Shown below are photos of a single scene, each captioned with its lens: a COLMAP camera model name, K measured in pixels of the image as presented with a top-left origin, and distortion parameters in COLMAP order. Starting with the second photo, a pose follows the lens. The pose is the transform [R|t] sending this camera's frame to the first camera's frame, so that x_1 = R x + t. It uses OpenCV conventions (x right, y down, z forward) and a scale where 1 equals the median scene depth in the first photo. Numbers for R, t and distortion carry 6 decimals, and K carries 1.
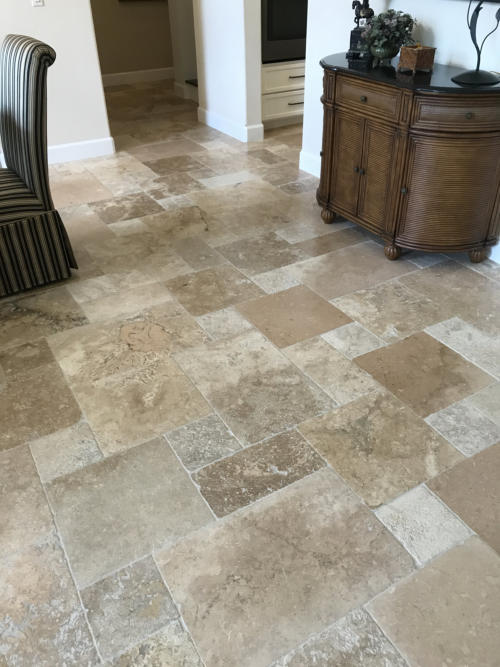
lens RADIAL K [[548.3, 0, 252.4], [0, 548.3, 334.1], [0, 0, 1]] dist [0.025491, -0.034138]
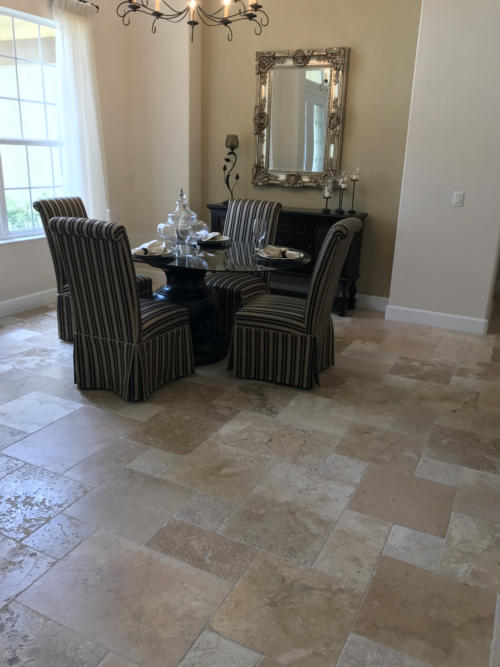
lens RADIAL K [[548.3, 0, 252.4], [0, 548.3, 334.1], [0, 0, 1]] dist [0.025491, -0.034138]
pose [[0.536359, 0.290262, -0.792507, 0.648299], [-0.515383, 0.856237, -0.035202, -0.118331], [0.668356, 0.427325, 0.608846, 0.118514]]
